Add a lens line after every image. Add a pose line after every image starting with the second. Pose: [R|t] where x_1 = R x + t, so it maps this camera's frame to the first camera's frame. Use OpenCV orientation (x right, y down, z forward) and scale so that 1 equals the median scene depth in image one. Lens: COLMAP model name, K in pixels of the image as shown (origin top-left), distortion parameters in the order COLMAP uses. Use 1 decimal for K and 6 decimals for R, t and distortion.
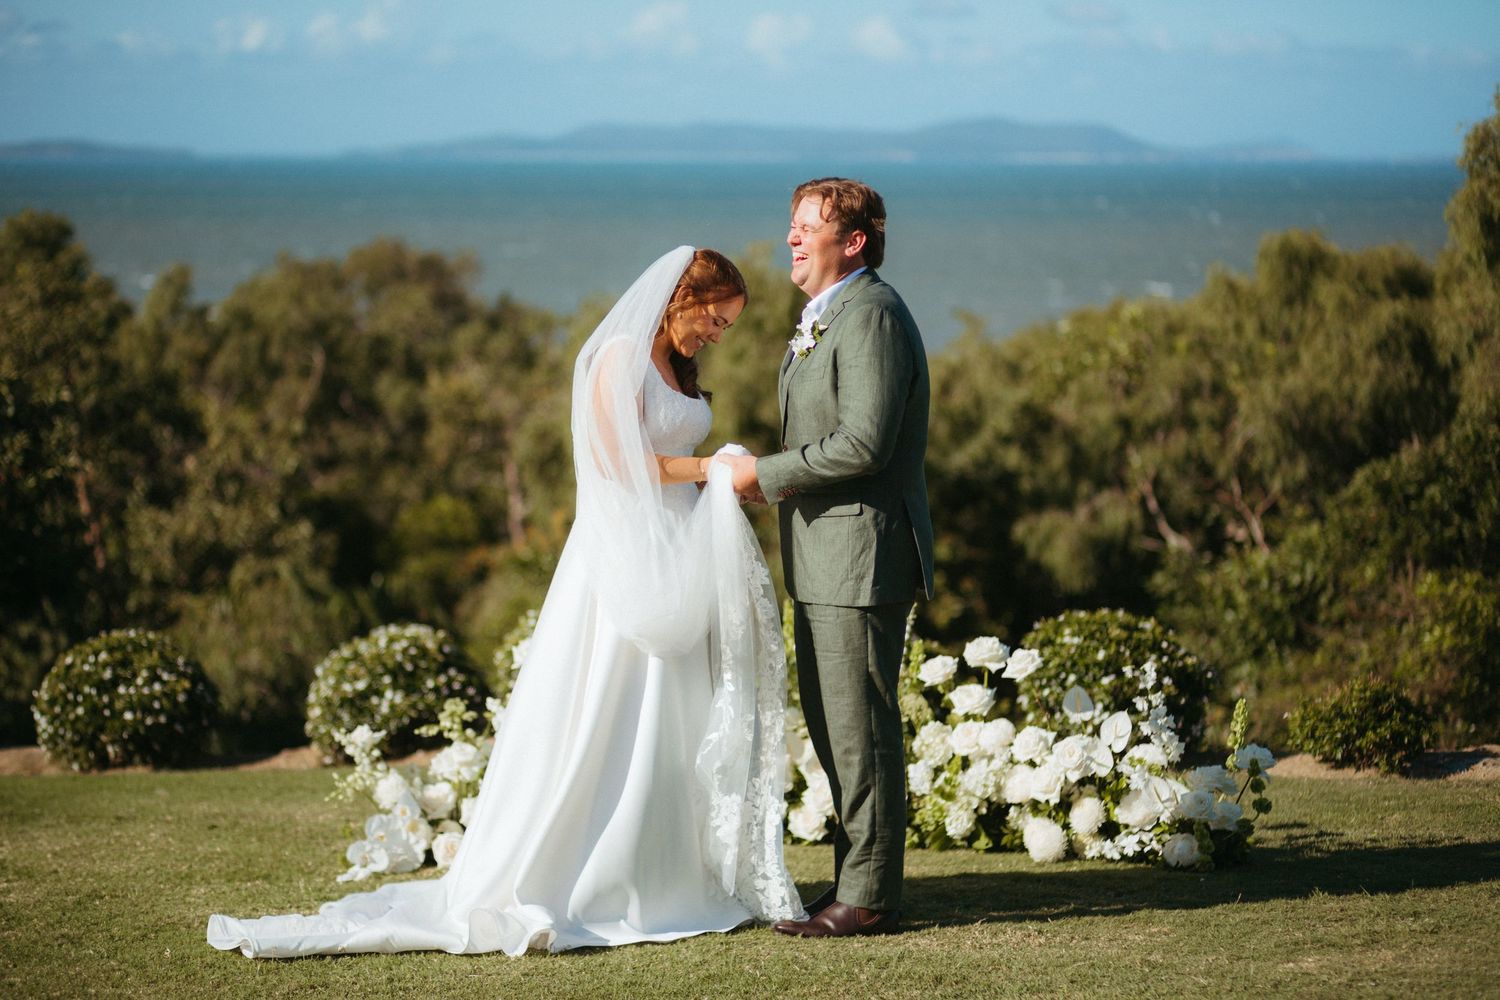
lens RADIAL K [[3646.4, 0, 750.7], [0, 3646.4, 490.3], [0, 0, 1]] dist [-0.116283, 0.000000]
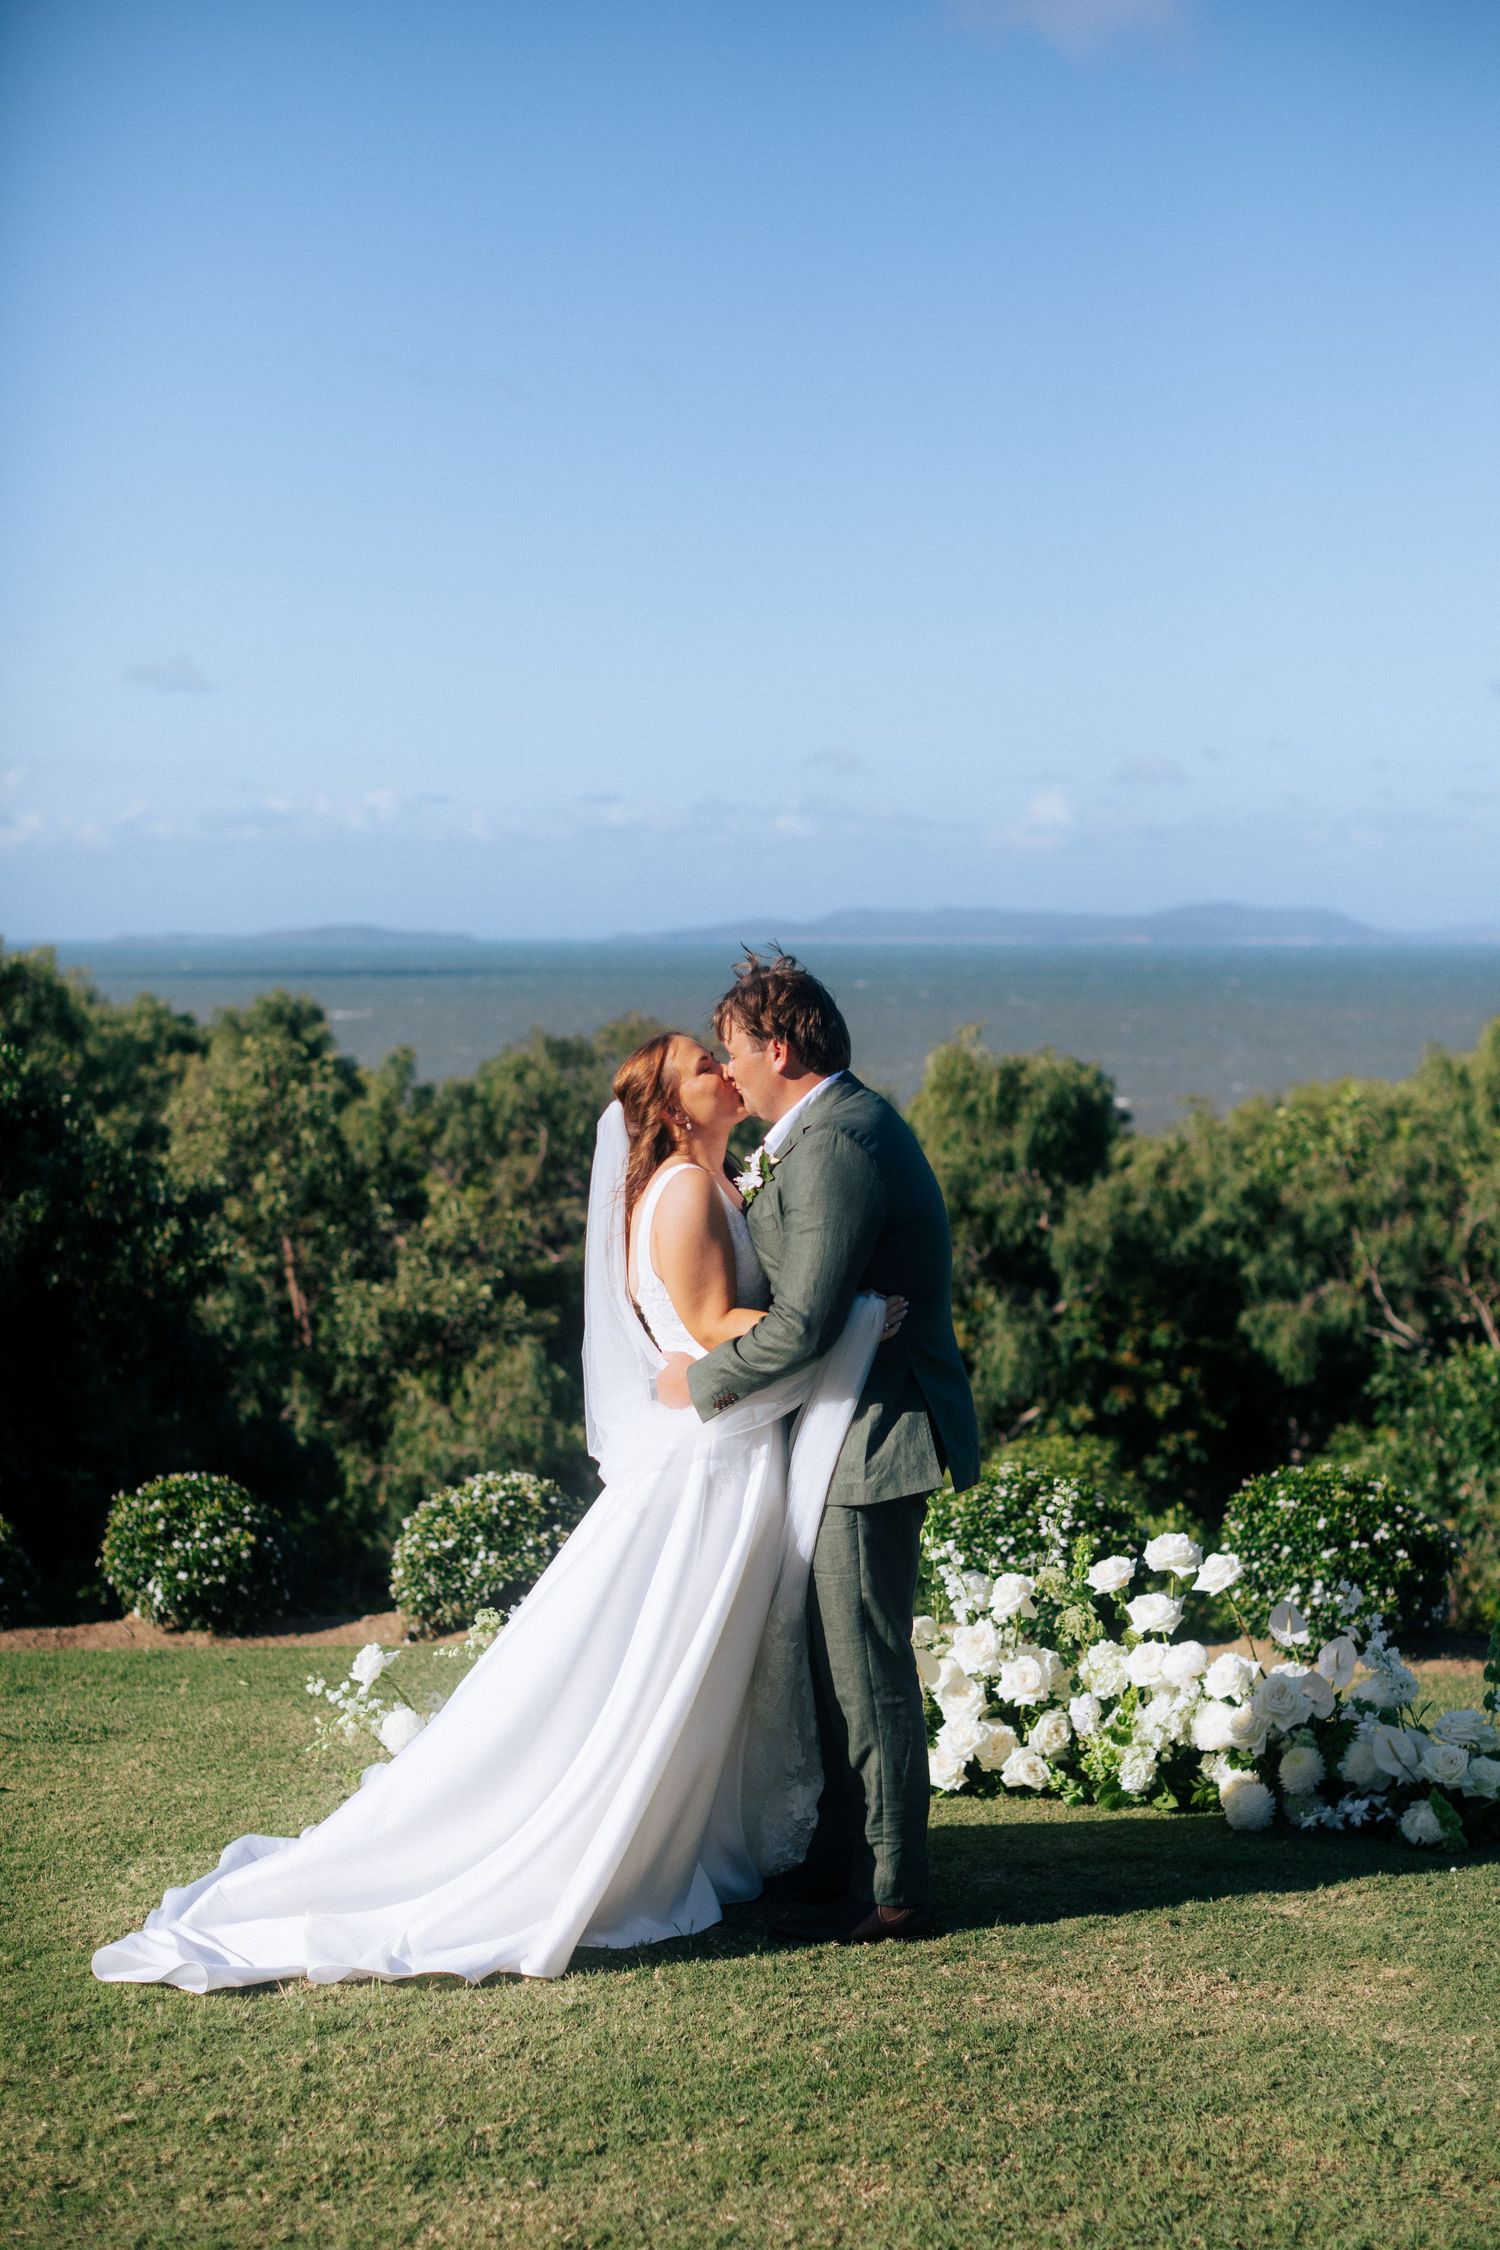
lens RADIAL K [[3440.0, 0, 741.1], [0, 3440.0, 1137.4], [0, 0, 1]] dist [-0.144630, 0.000000]
pose [[0.997299, 0.001599, -0.073436, 0.019819], [-0.004128, 0.999403, -0.034297, -0.014185], [0.073337, 0.034508, 0.996710, 0.196936]]
